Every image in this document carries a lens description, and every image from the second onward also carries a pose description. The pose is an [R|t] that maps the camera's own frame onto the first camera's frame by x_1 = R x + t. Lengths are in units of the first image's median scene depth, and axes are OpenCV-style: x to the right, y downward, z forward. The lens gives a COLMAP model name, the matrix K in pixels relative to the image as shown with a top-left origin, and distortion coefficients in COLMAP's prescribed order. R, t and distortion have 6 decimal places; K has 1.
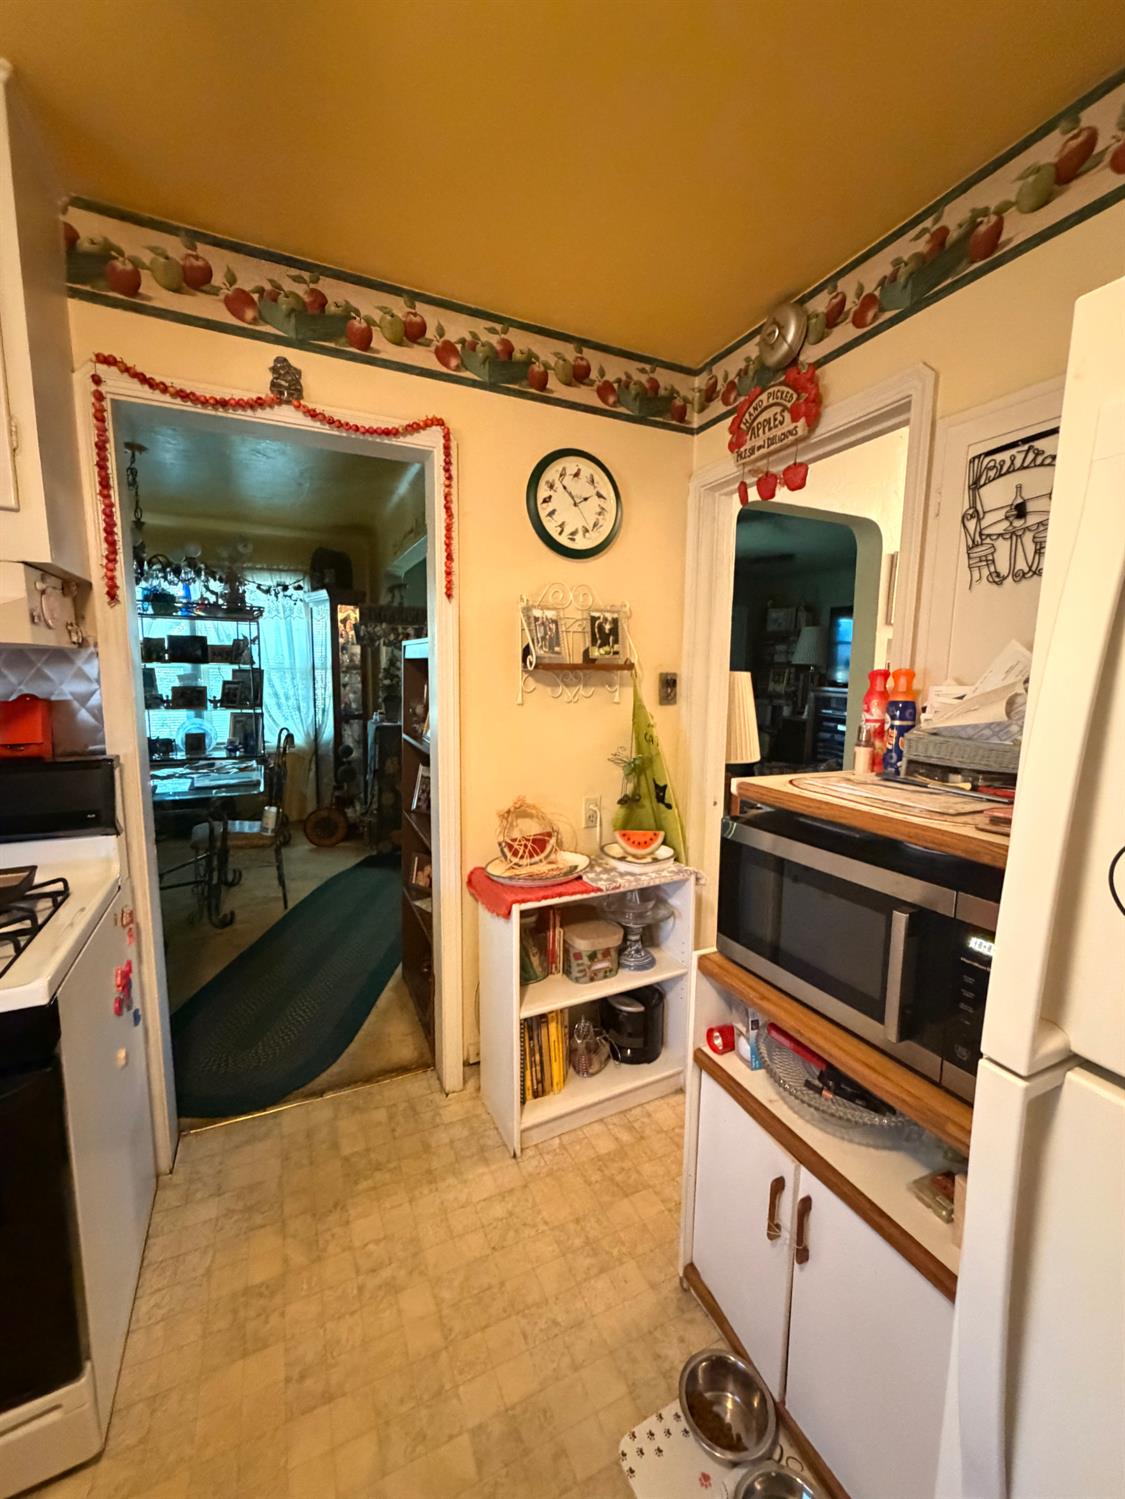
lens RADIAL K [[601.1, 0, 564.9], [0, 601.1, 745.2], [0, 0, 1]] dist [0.000598, 0.000292]
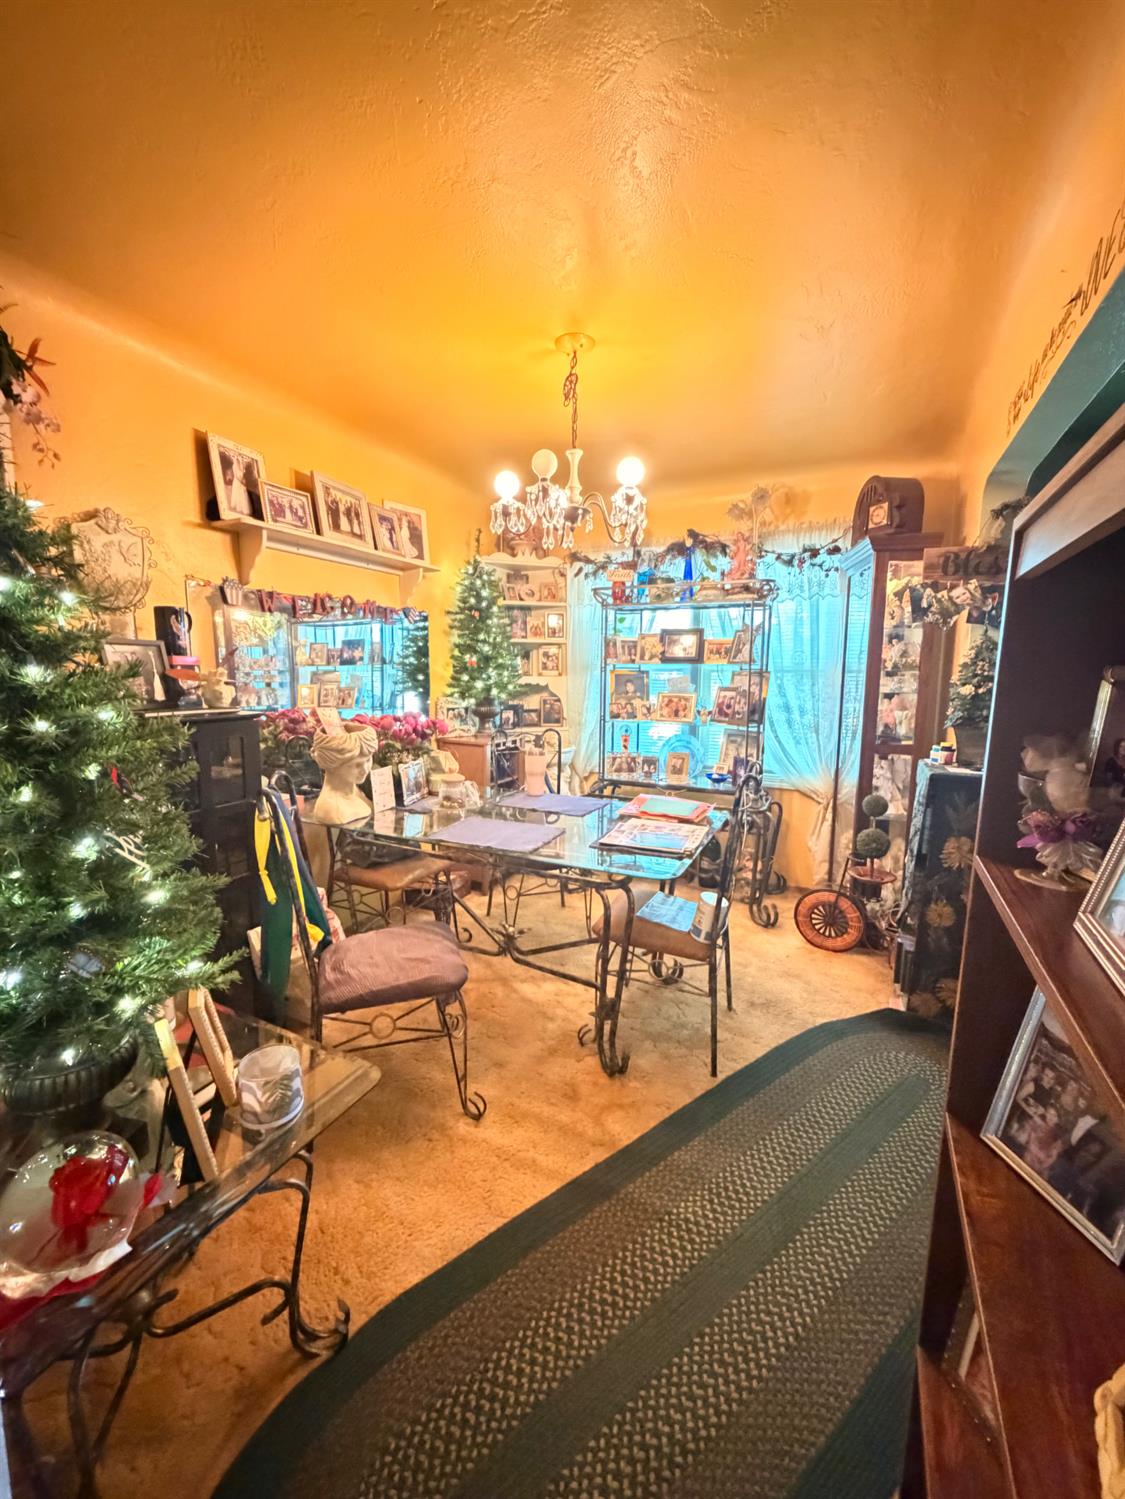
lens RADIAL K [[601.1, 0, 559.2], [0, 601.1, 745.0], [0, 0, 1]] dist [0.000598, 0.000292]
pose [[0.622984, 0.082236, -0.777900, -0.135666], [-0.099909, 0.994679, 0.025140, -0.045426], [0.775828, 0.062058, 0.627885, 0.511711]]
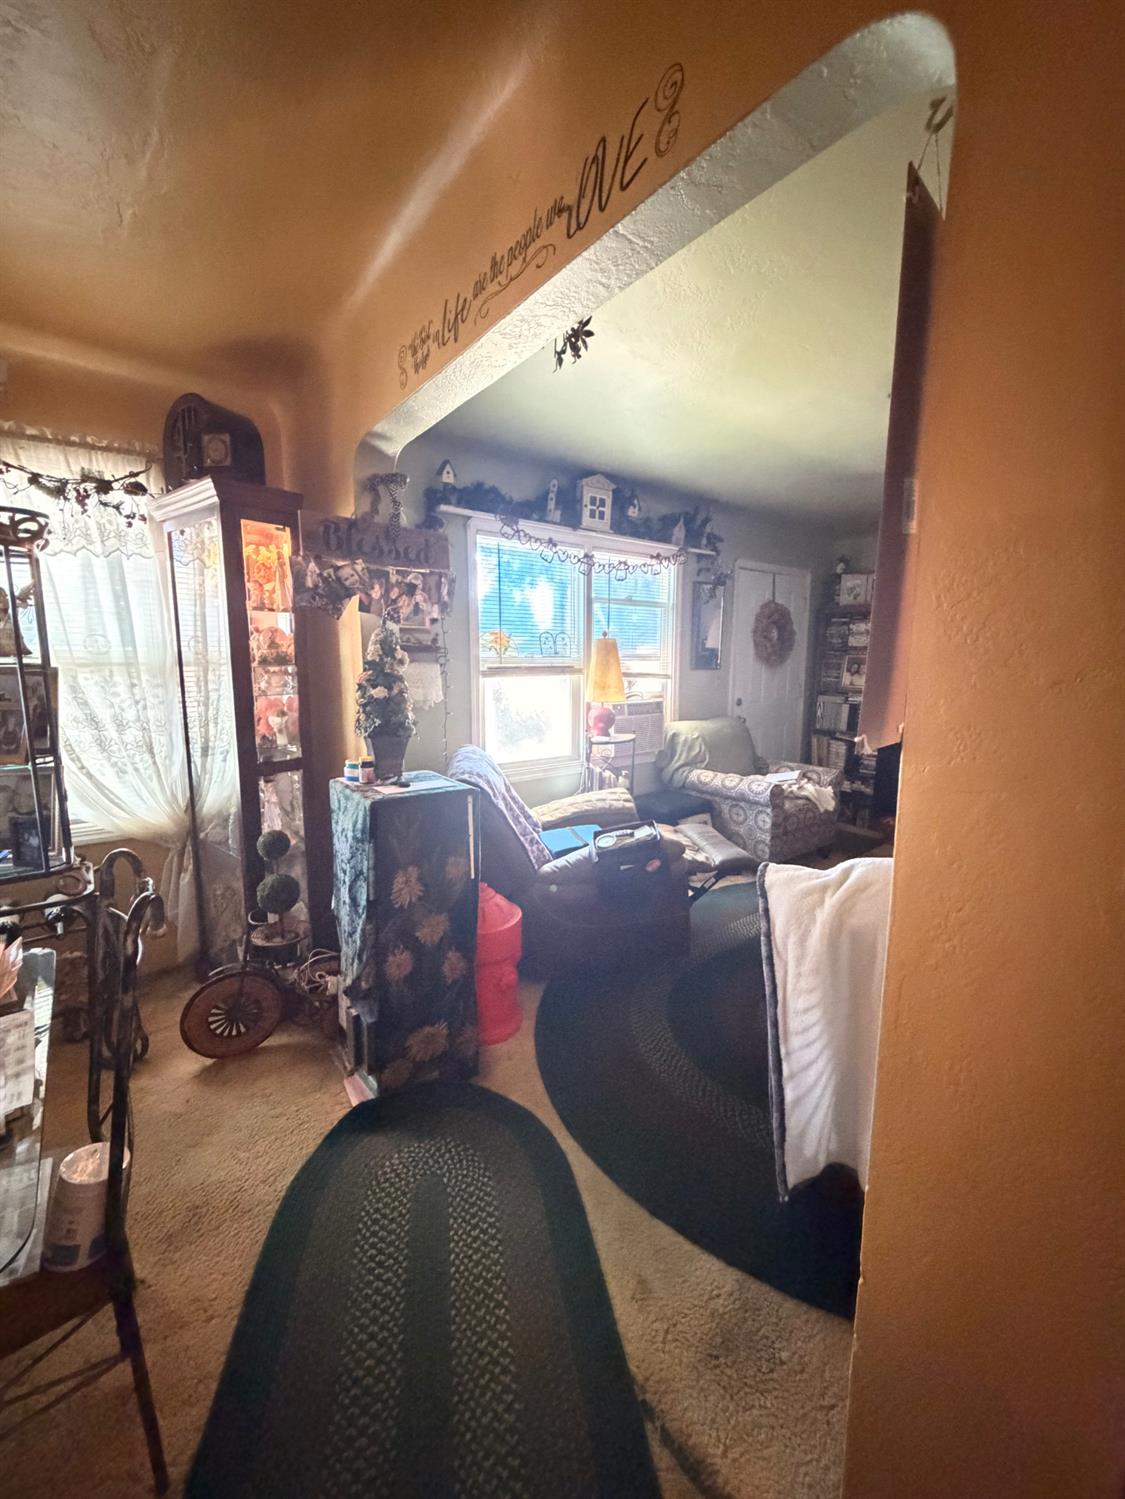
lens RADIAL K [[601.1, 0, 568.2], [0, 601.1, 745.2], [0, 0, 1]] dist [0.000598, 0.000292]
pose [[0.977200, -0.041626, 0.208202, -0.323608], [0.037893, 0.999042, 0.021887, -0.090502], [-0.208914, -0.013499, 0.977841, 0.690905]]
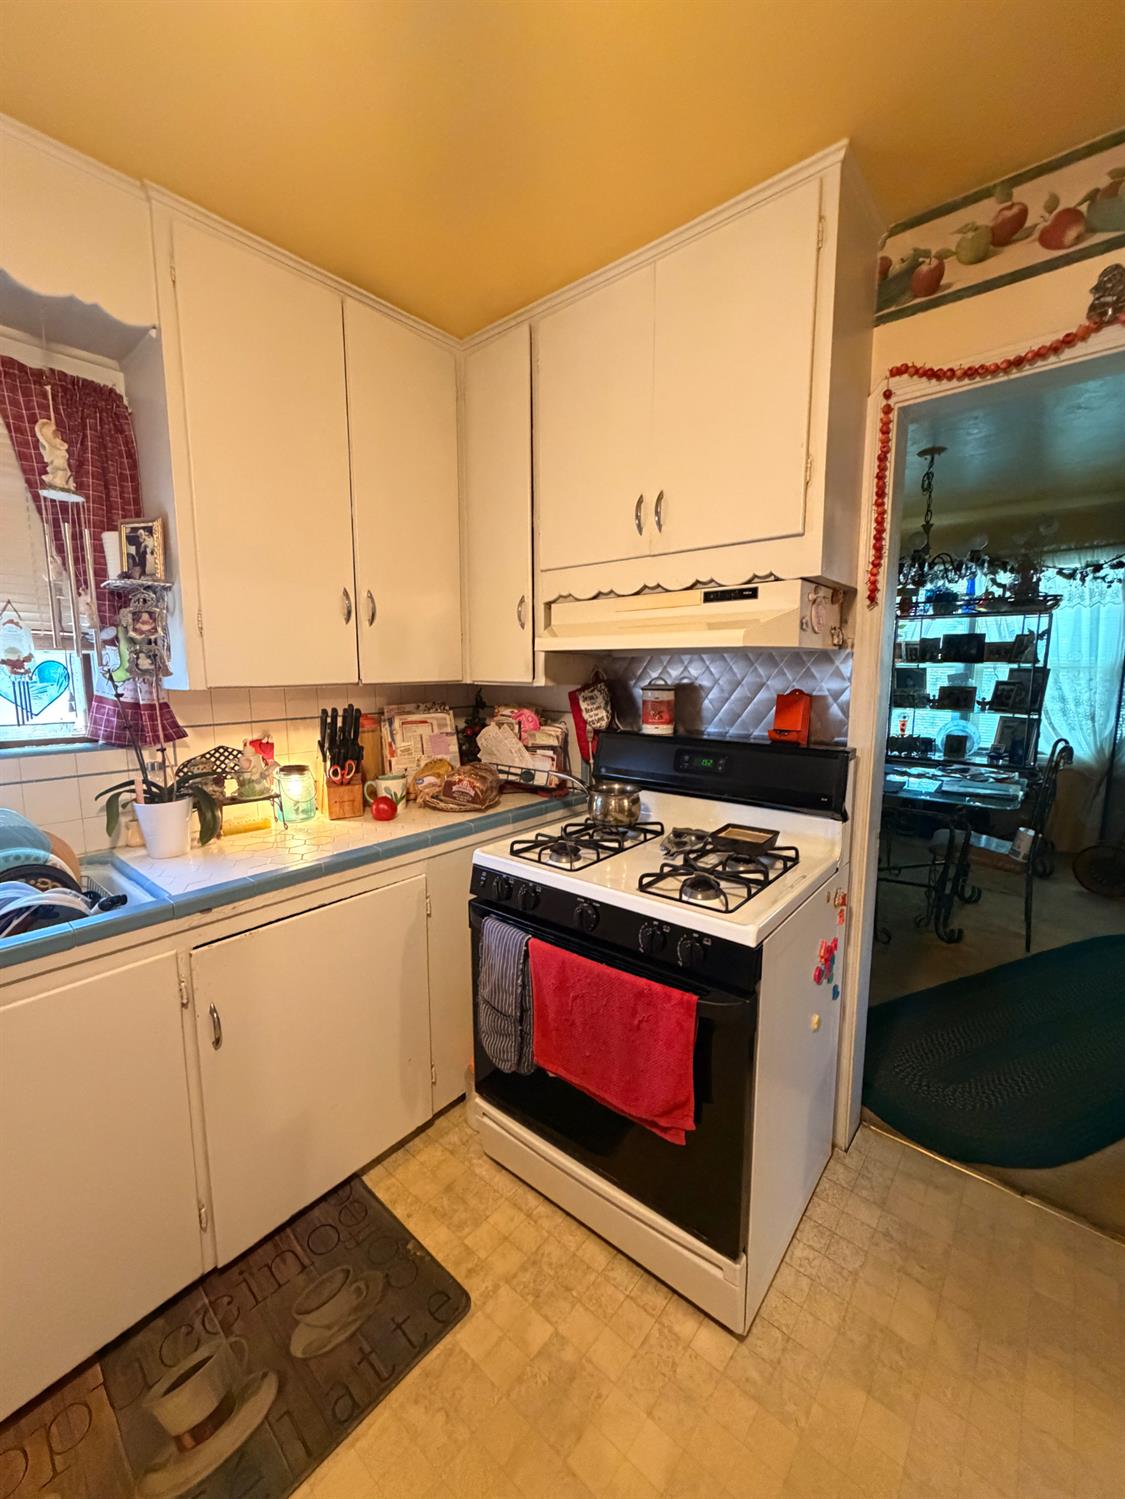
lens RADIAL K [[601.1, 0, 562.0], [0, 601.1, 745.5], [0, 0, 1]] dist [0.000598, 0.000292]
pose [[0.405393, 0.109545, -0.907555, 0.007067], [-0.109673, 0.991451, 0.070682, -0.003016], [0.907540, 0.070880, 0.413942, 0.035436]]
